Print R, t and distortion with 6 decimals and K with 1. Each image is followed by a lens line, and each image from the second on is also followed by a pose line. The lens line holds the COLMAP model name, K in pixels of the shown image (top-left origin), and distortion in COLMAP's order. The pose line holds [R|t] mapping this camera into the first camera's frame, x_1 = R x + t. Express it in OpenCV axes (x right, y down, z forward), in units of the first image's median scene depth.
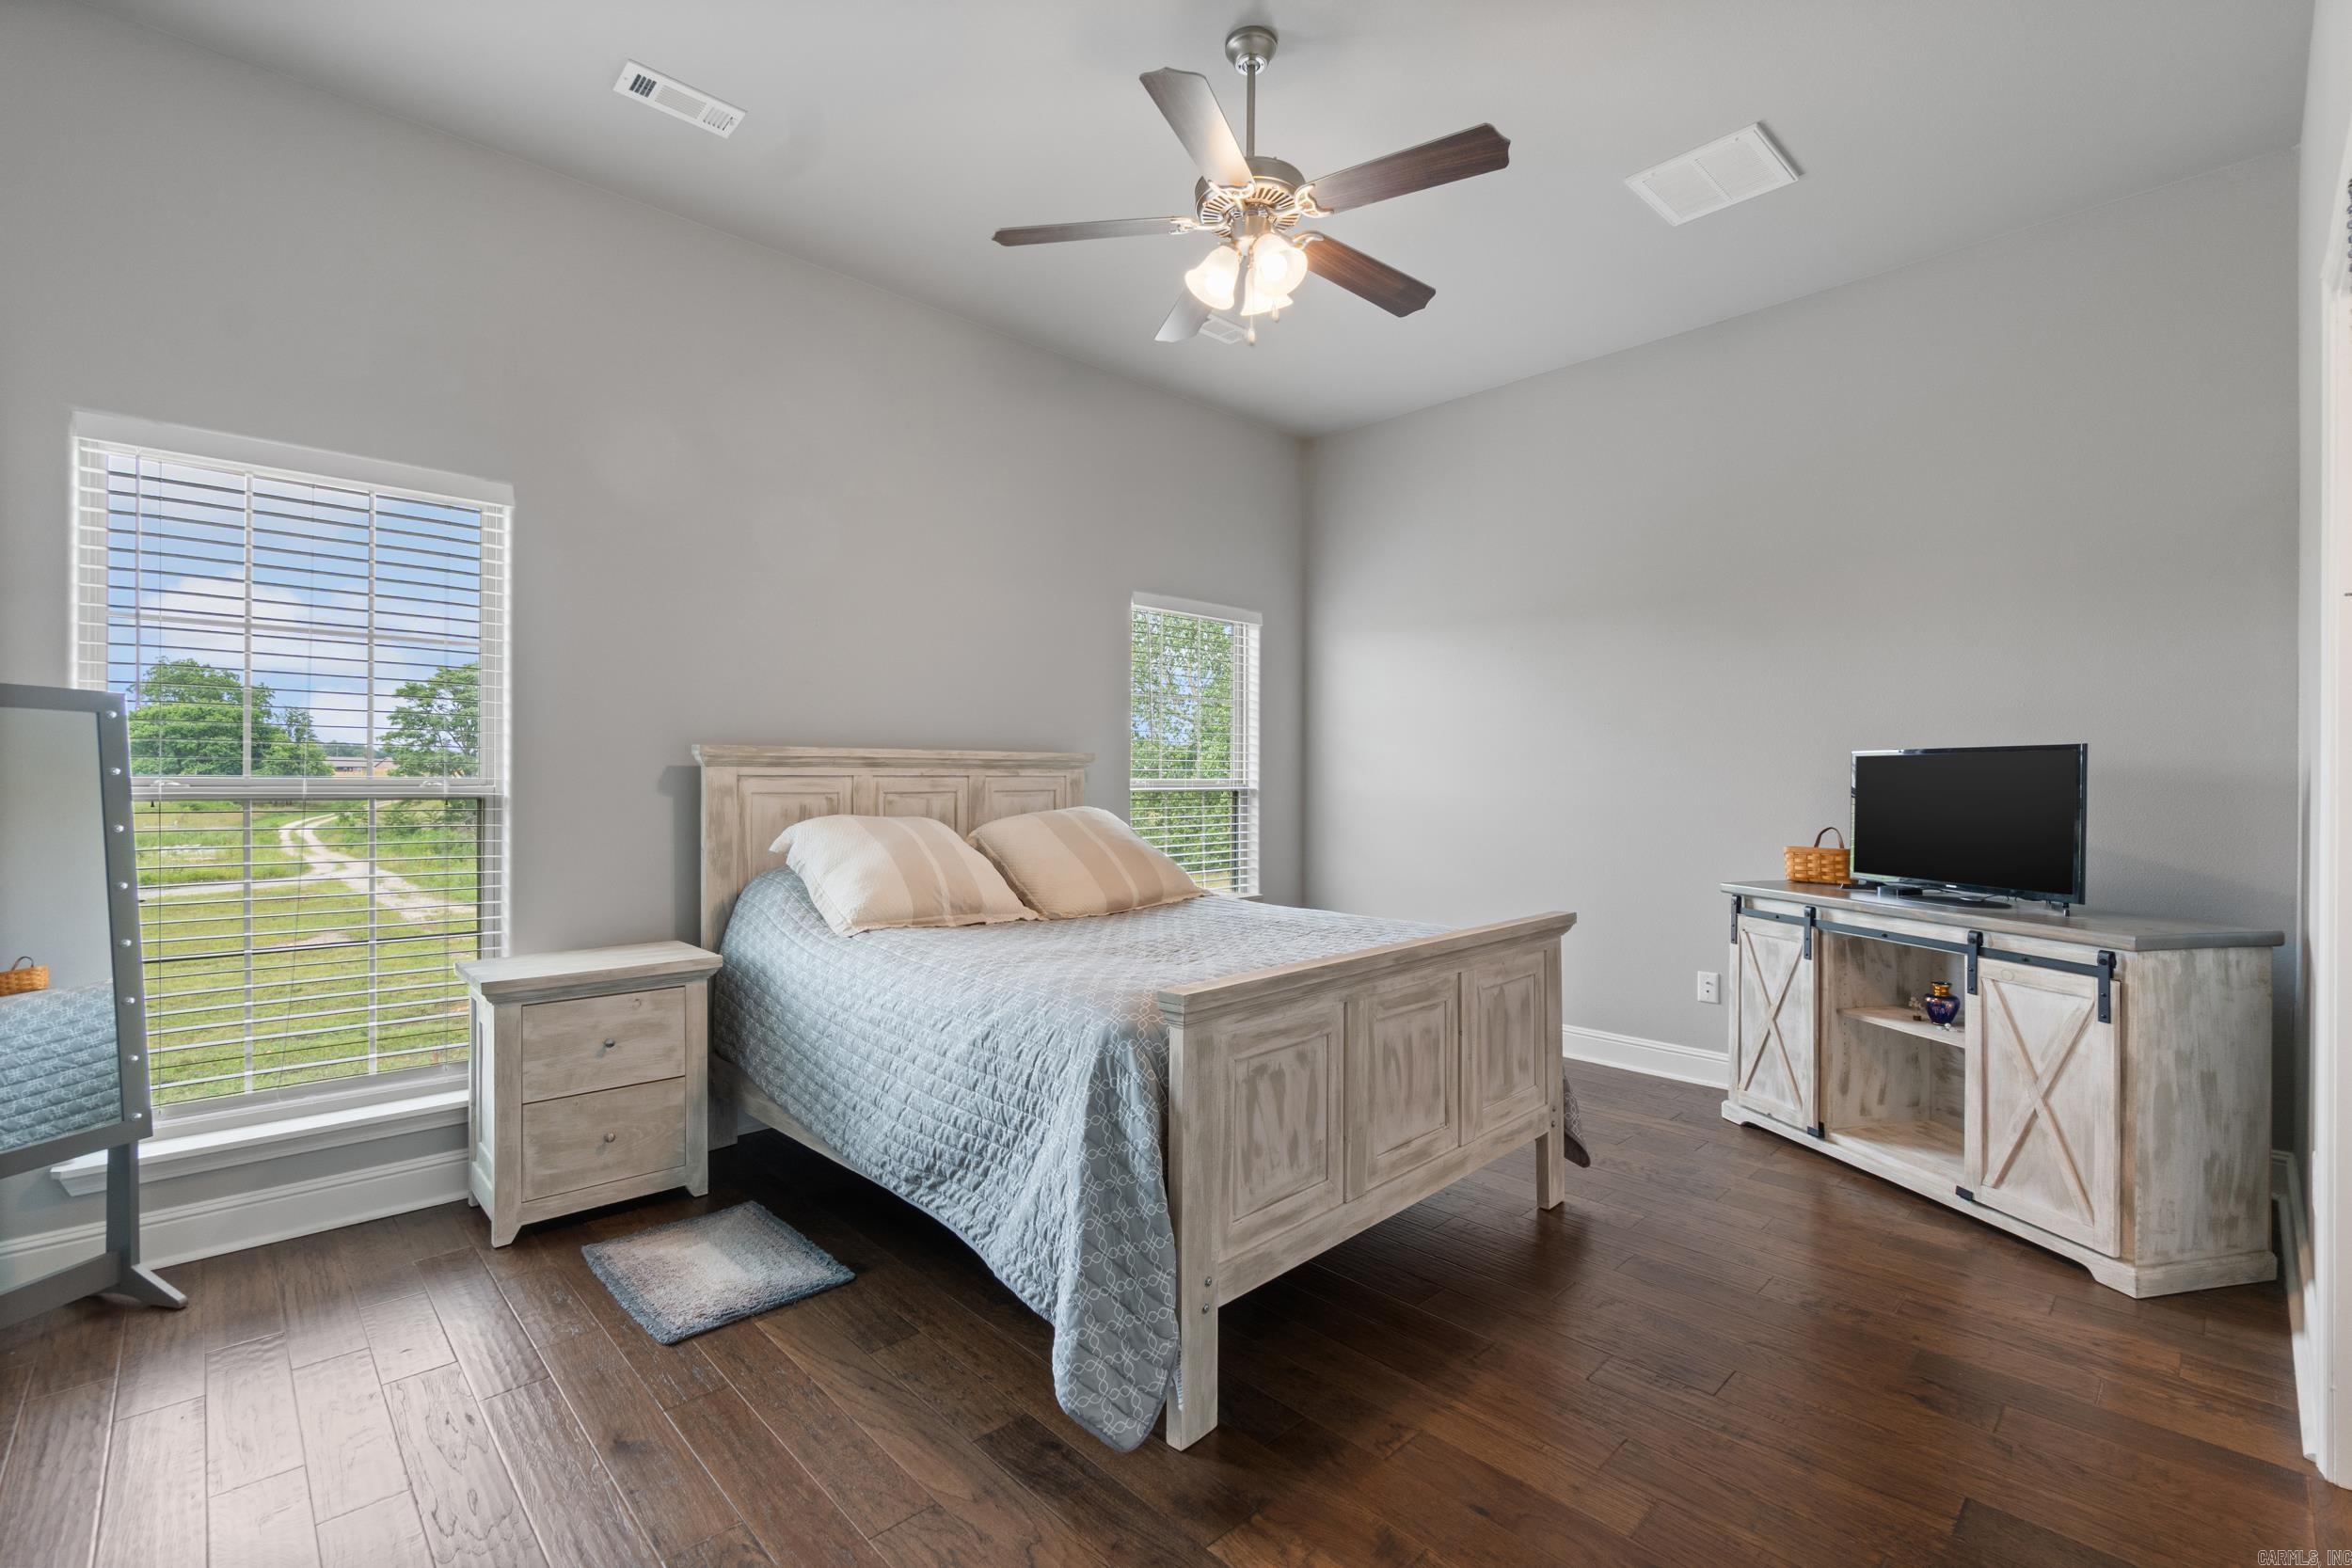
lens RADIAL K [[1018.9, 0, 1166.8], [0, 1018.9, 782.8], [0, 0, 1]] dist [-0.001857, -0.000231]
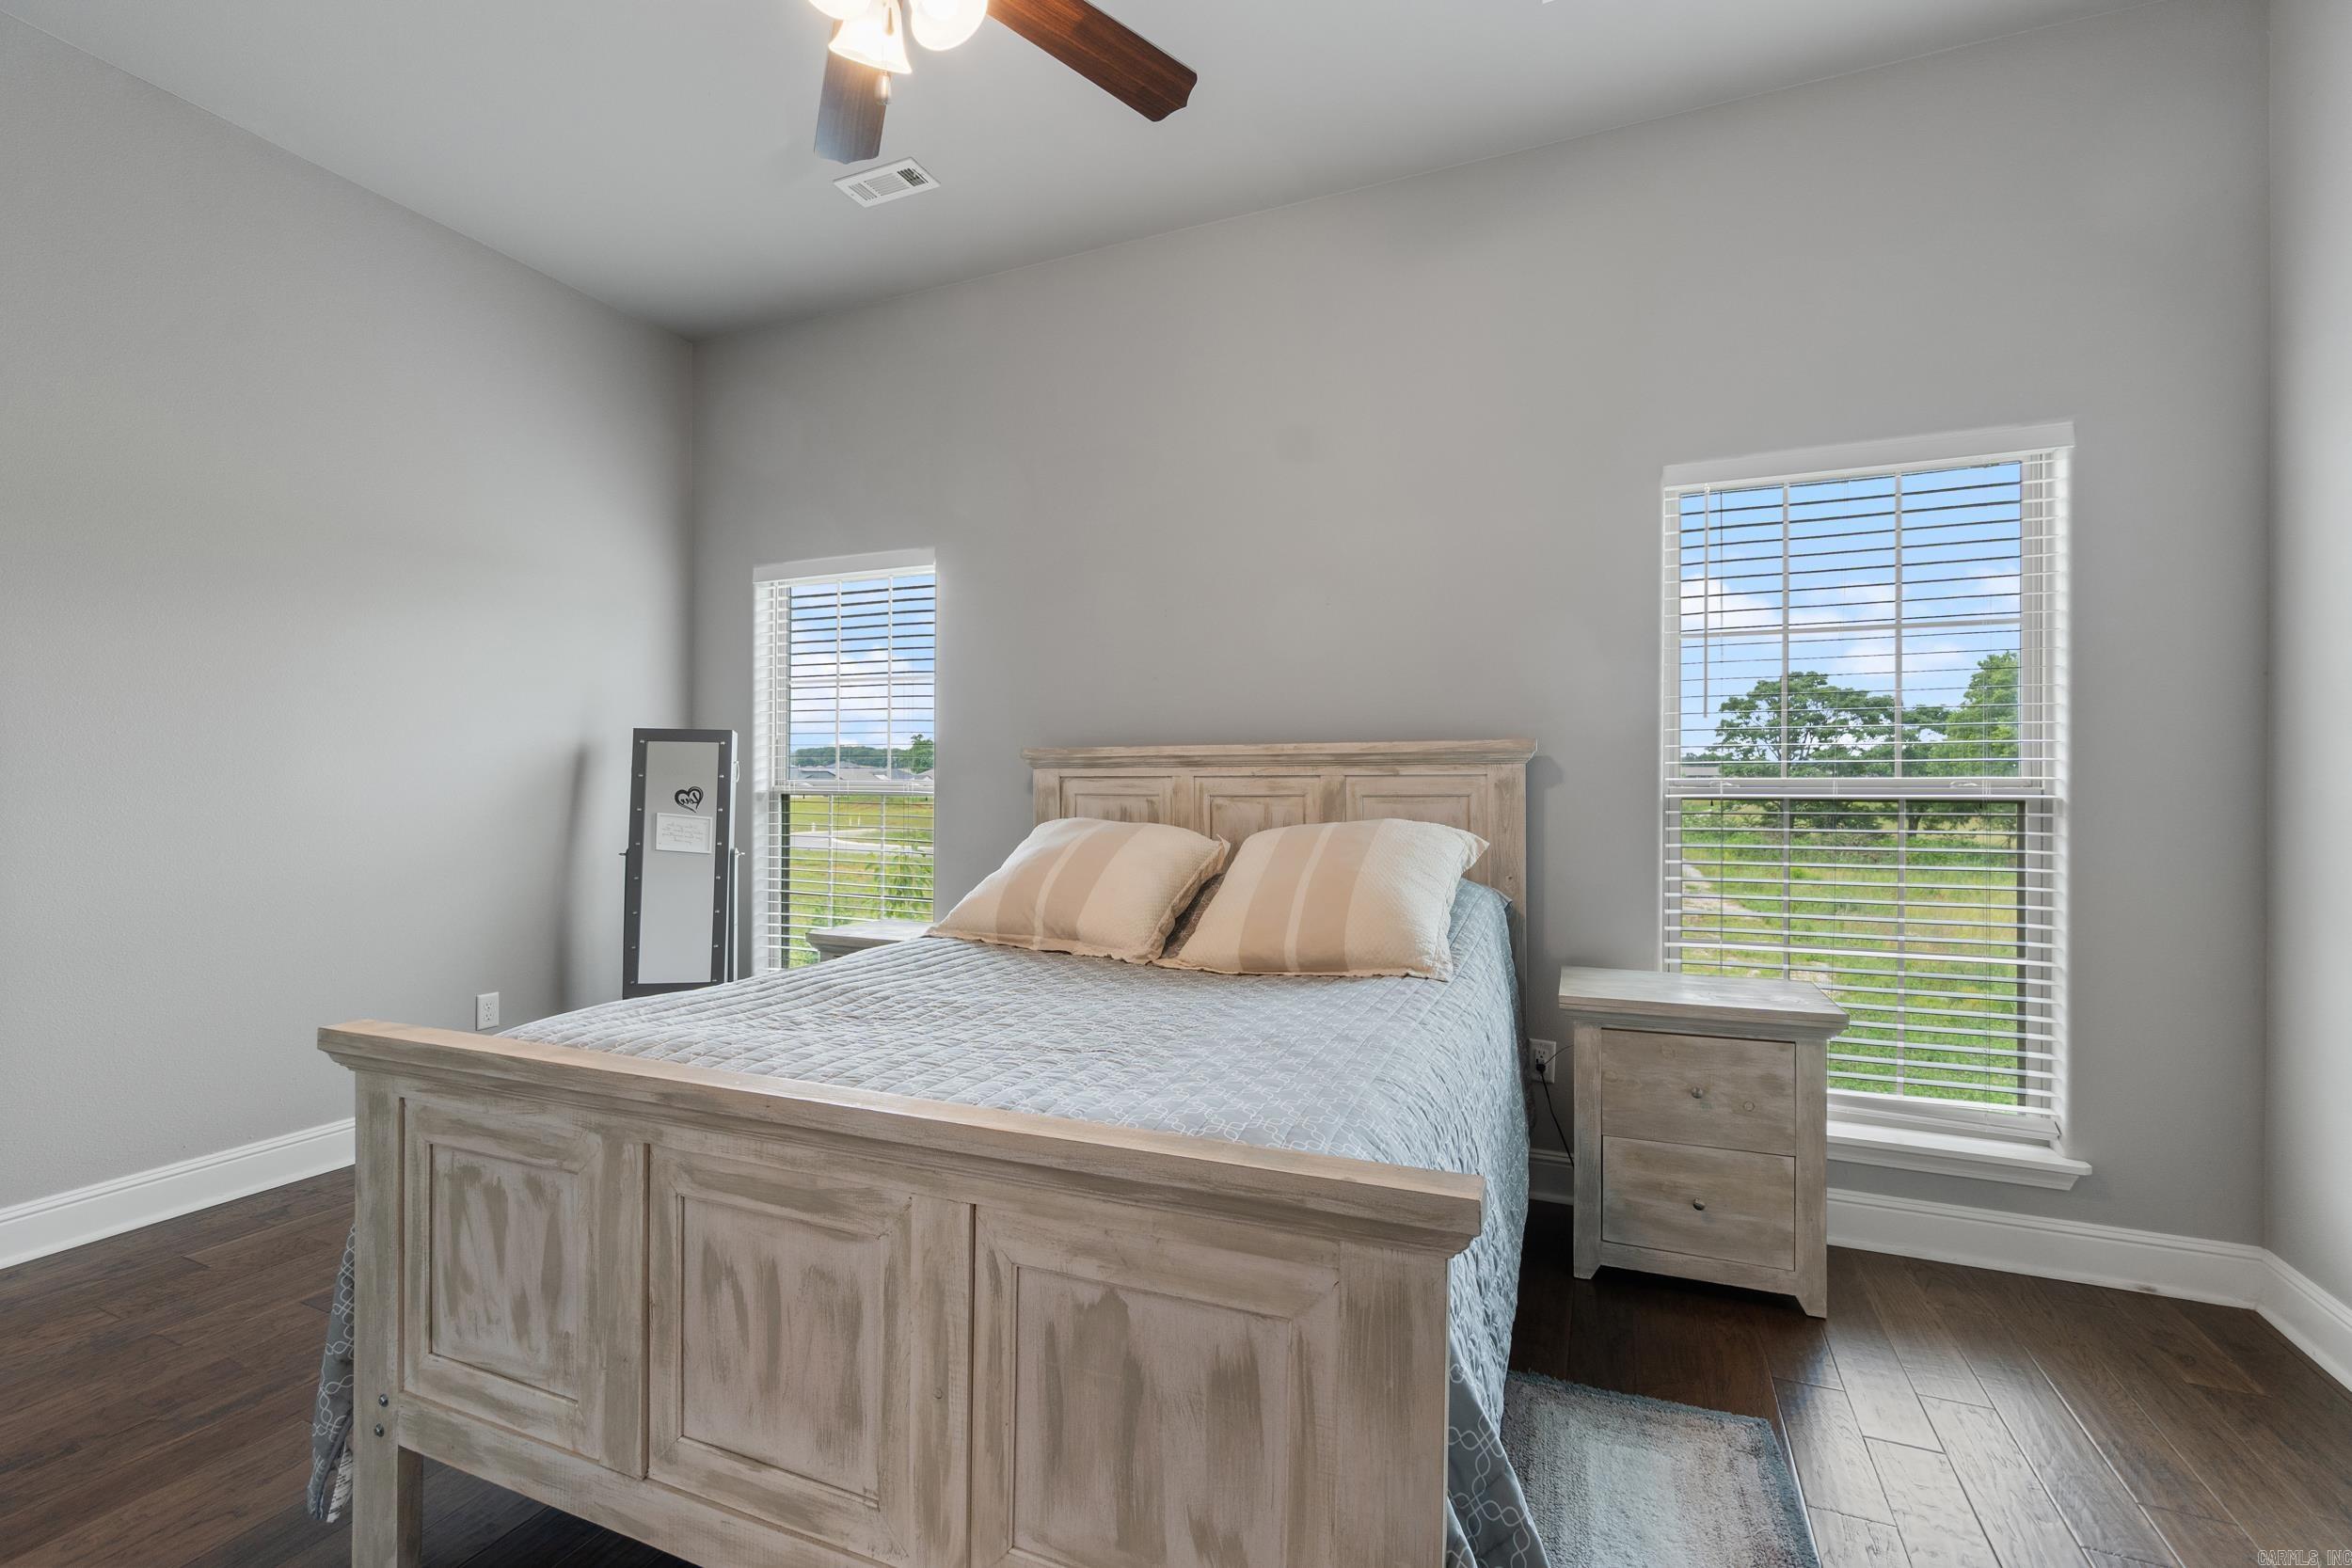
lens RADIAL K [[1018.9, 0, 1166.8], [0, 1018.9, 782.8], [0, 0, 1]] dist [-0.001857, -0.000231]
pose [[0.388344, -0.003398, -0.921508, 0.550758], [-0.003147, 0.999982, -0.005014, 0.003480], [0.921509, 0.004847, 0.388327, 0.678302]]
